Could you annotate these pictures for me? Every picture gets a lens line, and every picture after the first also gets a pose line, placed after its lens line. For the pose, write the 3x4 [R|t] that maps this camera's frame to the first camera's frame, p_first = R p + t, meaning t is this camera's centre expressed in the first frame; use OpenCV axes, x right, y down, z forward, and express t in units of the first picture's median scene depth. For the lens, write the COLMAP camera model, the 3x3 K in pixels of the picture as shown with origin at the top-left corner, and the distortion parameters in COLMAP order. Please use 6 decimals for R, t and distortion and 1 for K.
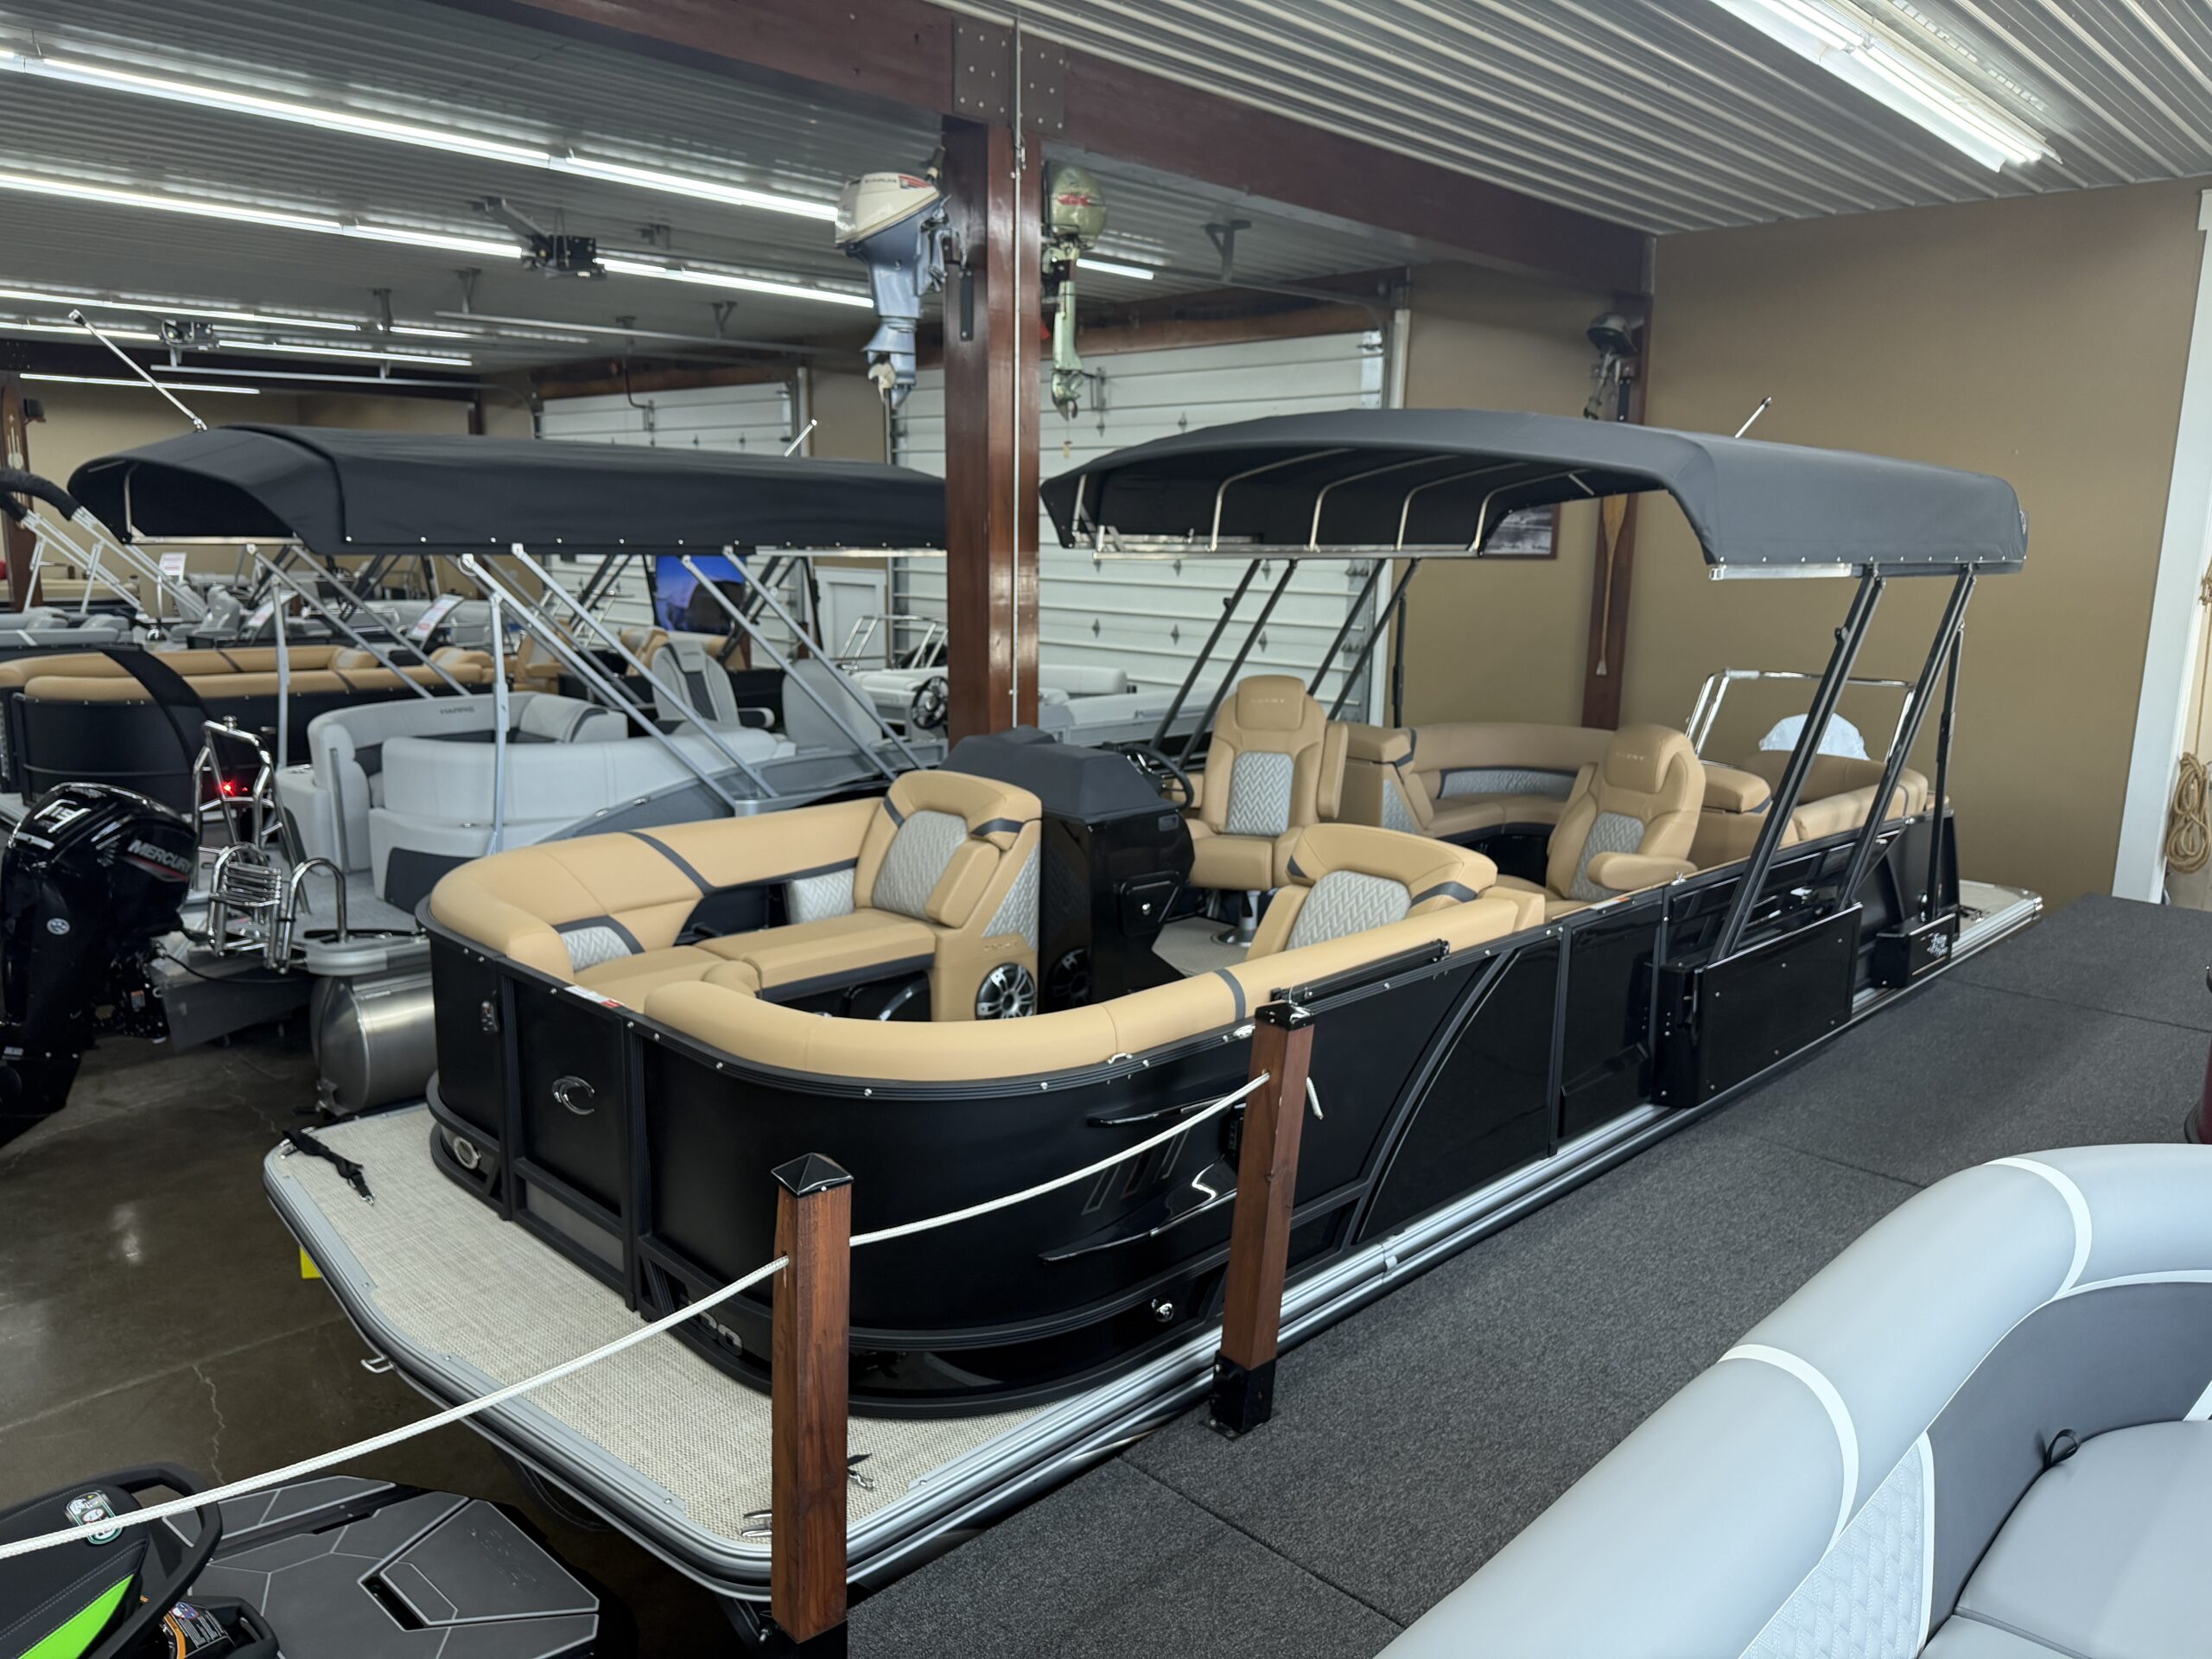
lens RADIAL K [[1552.7, 0, 1089.7], [0, 1552.7, 830.2], [0, 0, 1]] dist [0.090586, -0.117115]
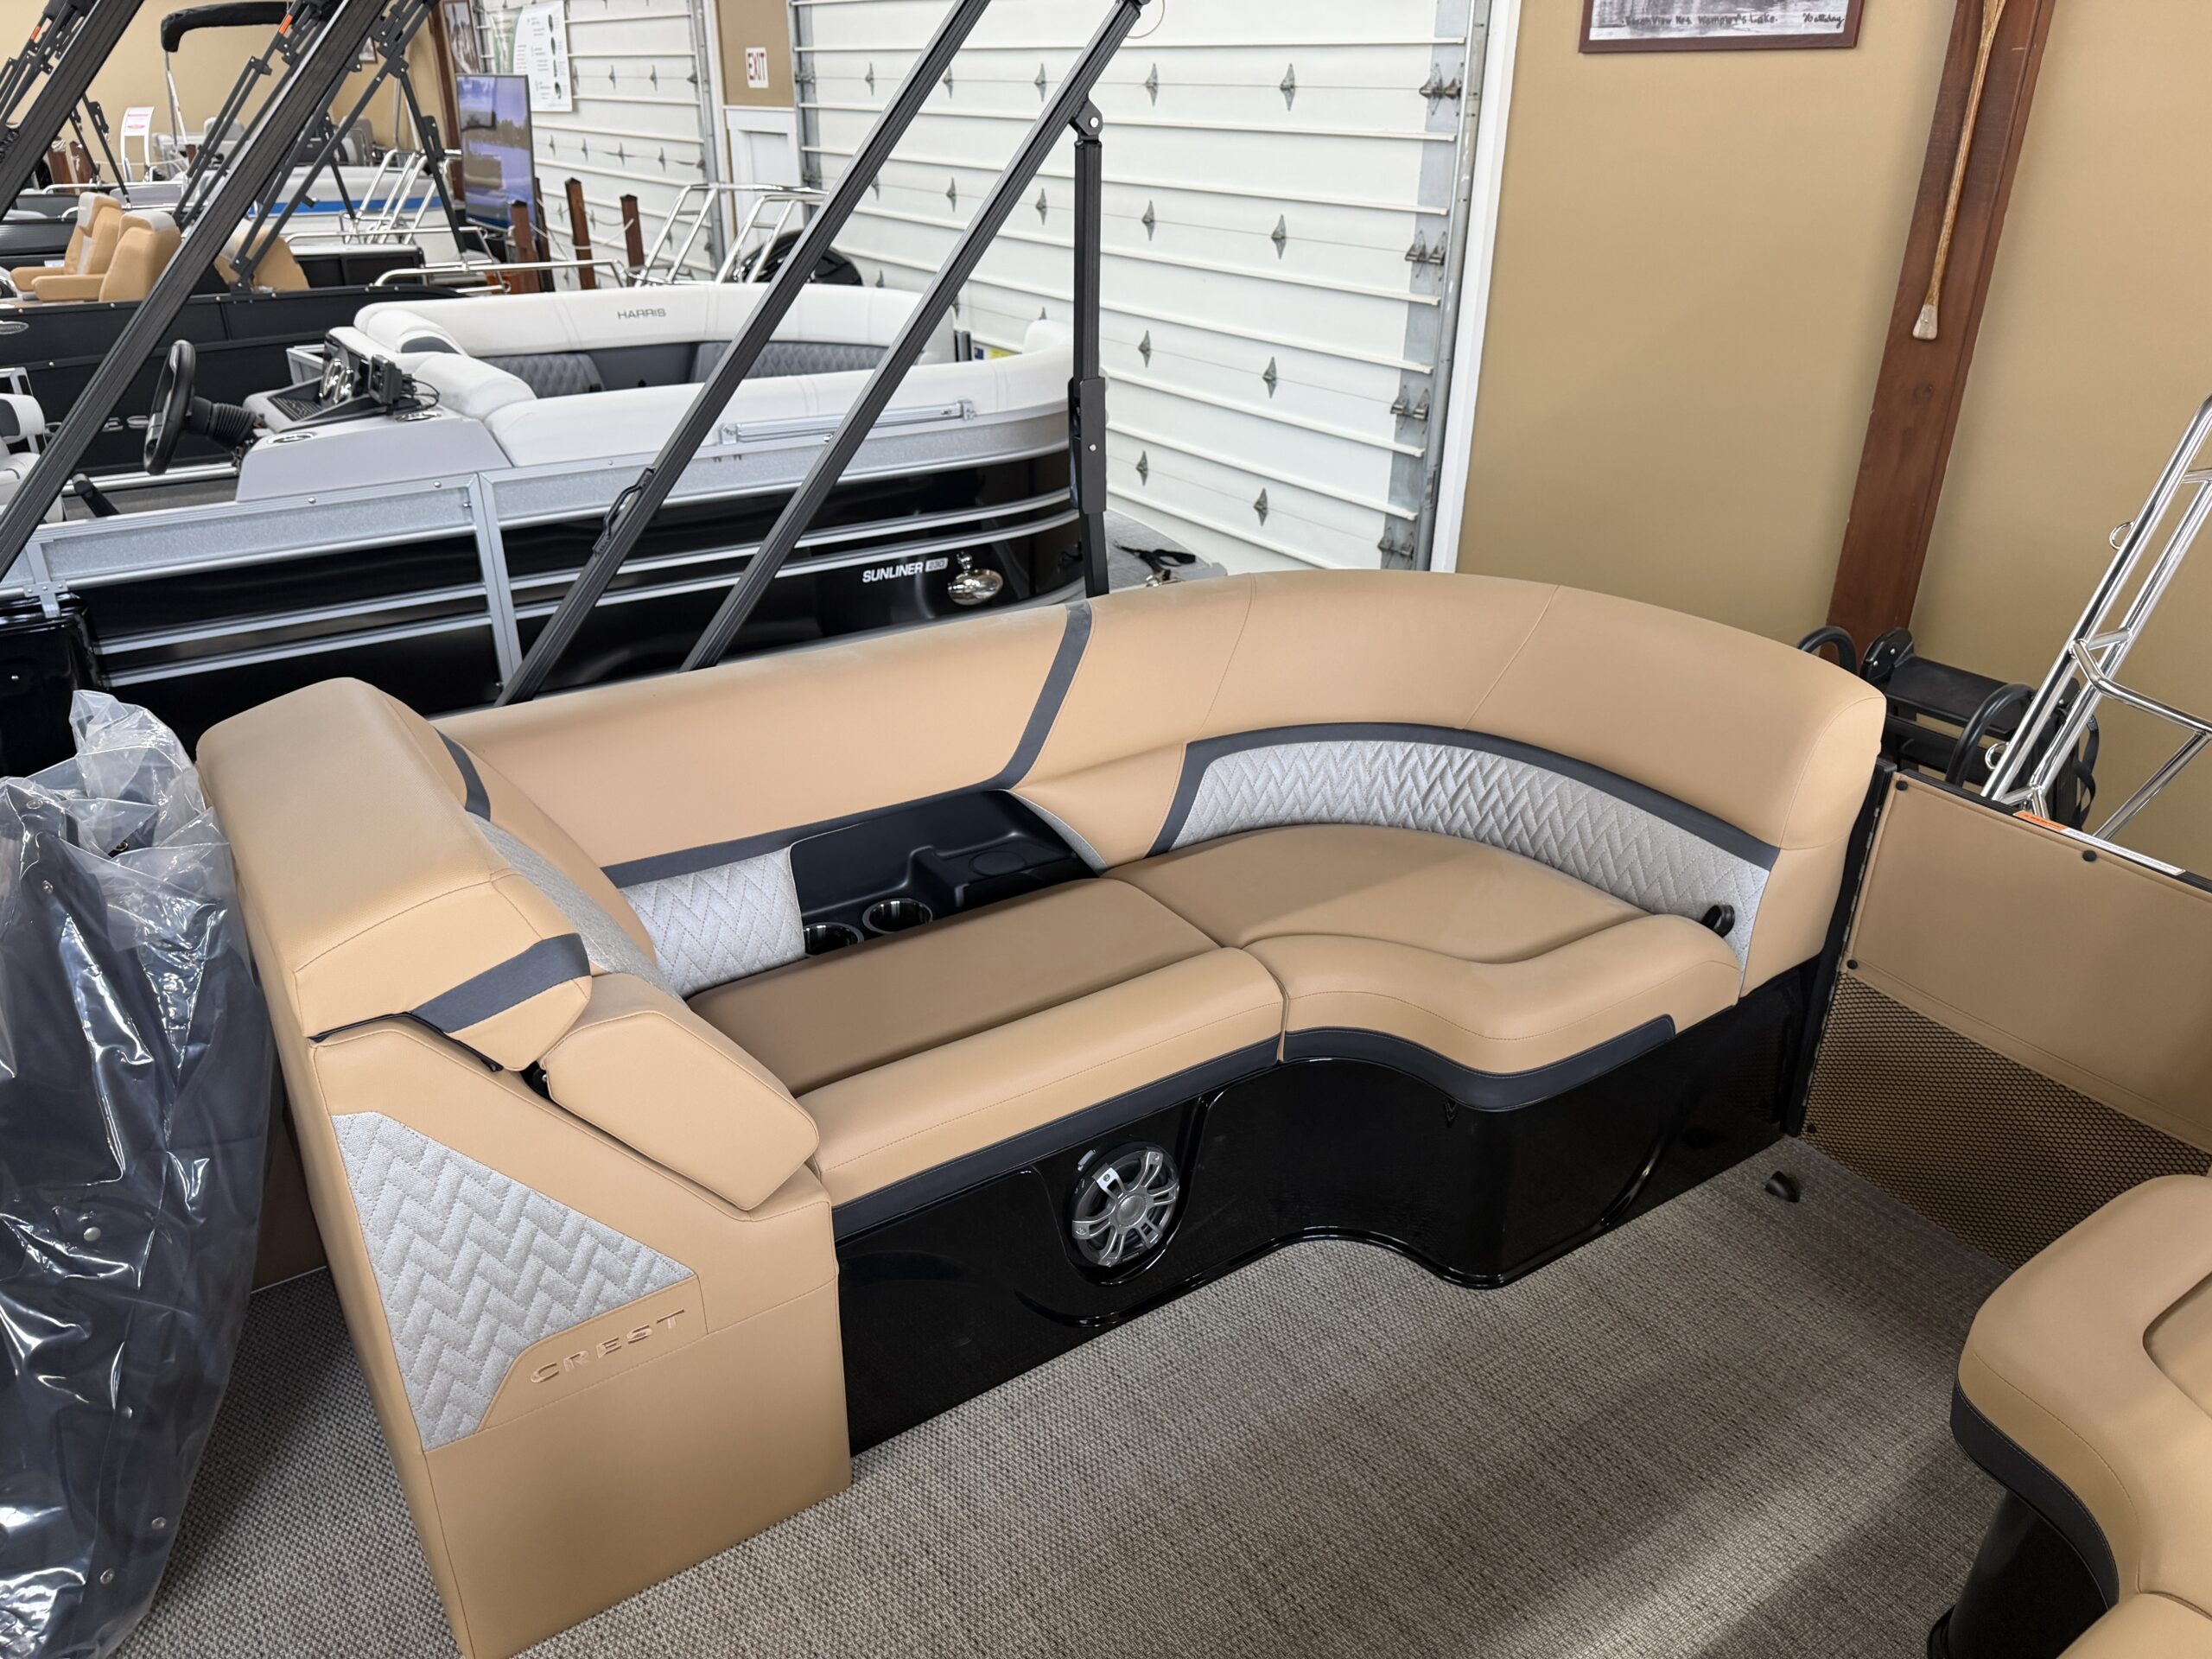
lens RADIAL K [[1552.7, 0, 1089.7], [0, 1552.7, 830.2], [0, 0, 1]] dist [0.090586, -0.117115]
pose [[0.981483, 0.073940, -0.176706, 0.381201], [-0.027641, 0.967511, 0.251313, -0.143252], [0.189547, -0.241775, 0.951639, 1.035378]]
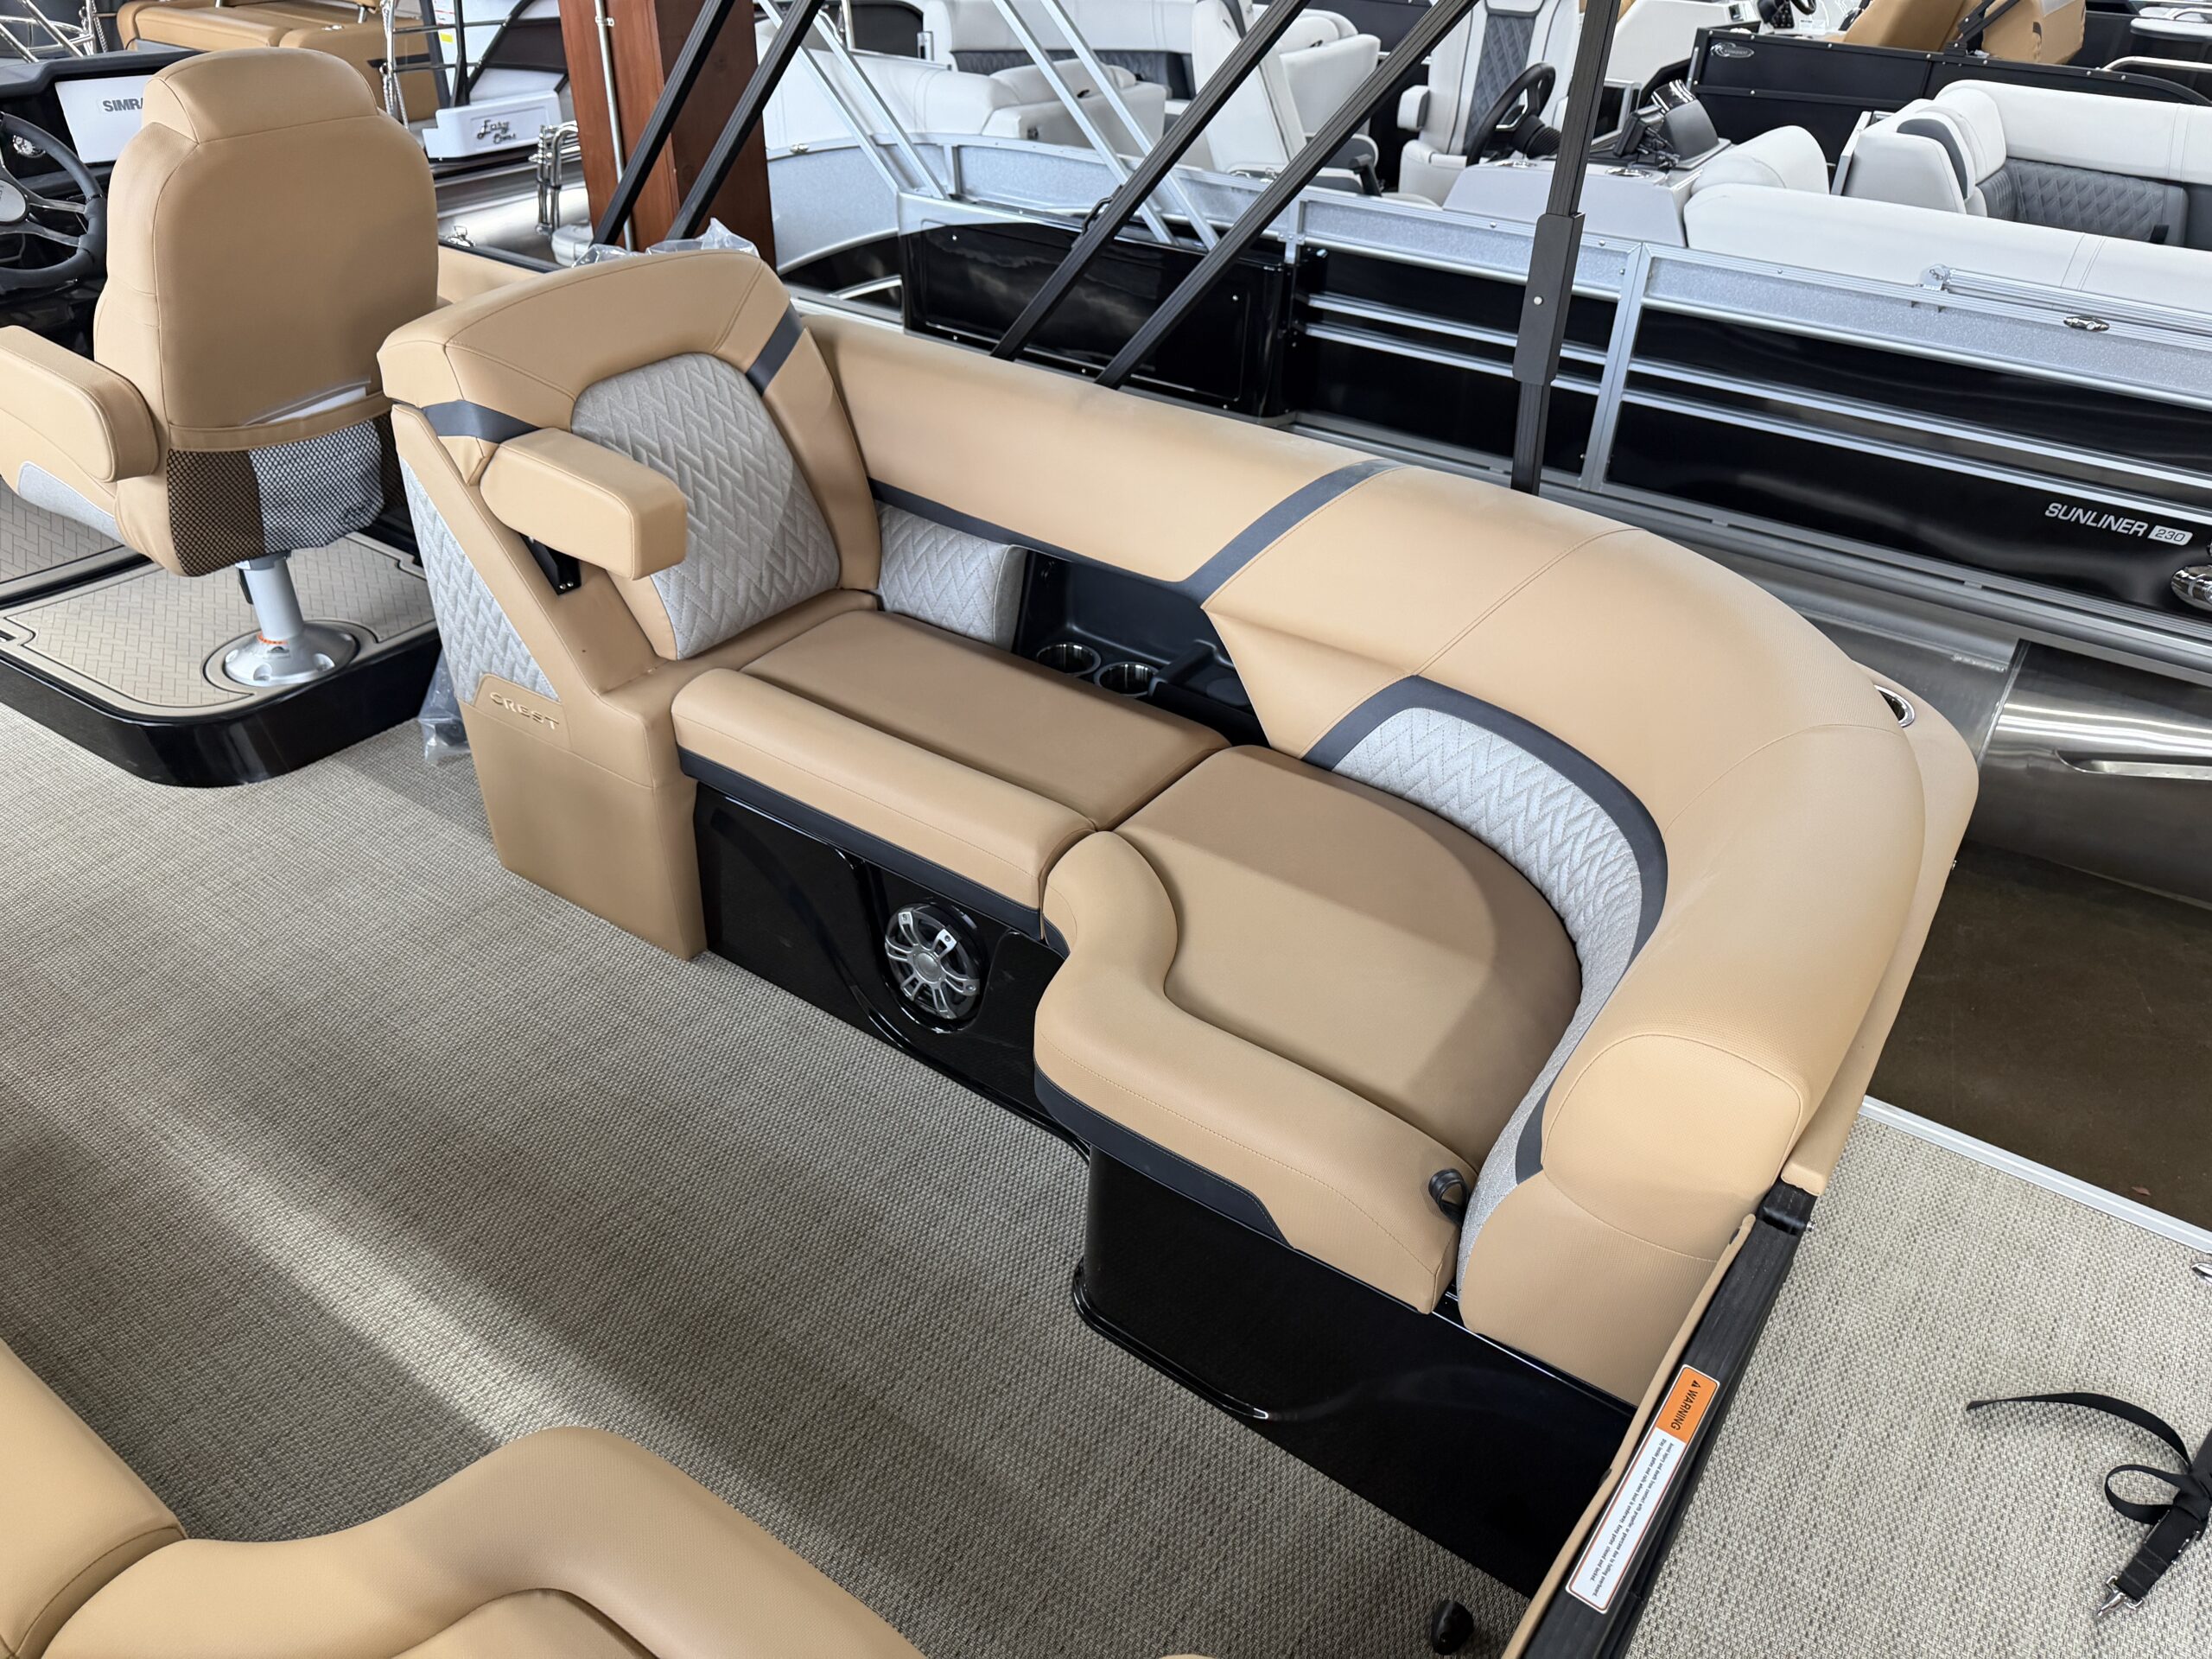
lens RADIAL K [[1552.7, 0, 1089.7], [0, 1552.7, 830.2], [0, 0, 1]] dist [0.090586, -0.117115]
pose [[0.169922, 0.542805, -0.822489, 0.640894], [-0.209651, 0.835433, 0.508034, -0.197385], [0.962898, 0.086109, 0.255758, 1.308267]]
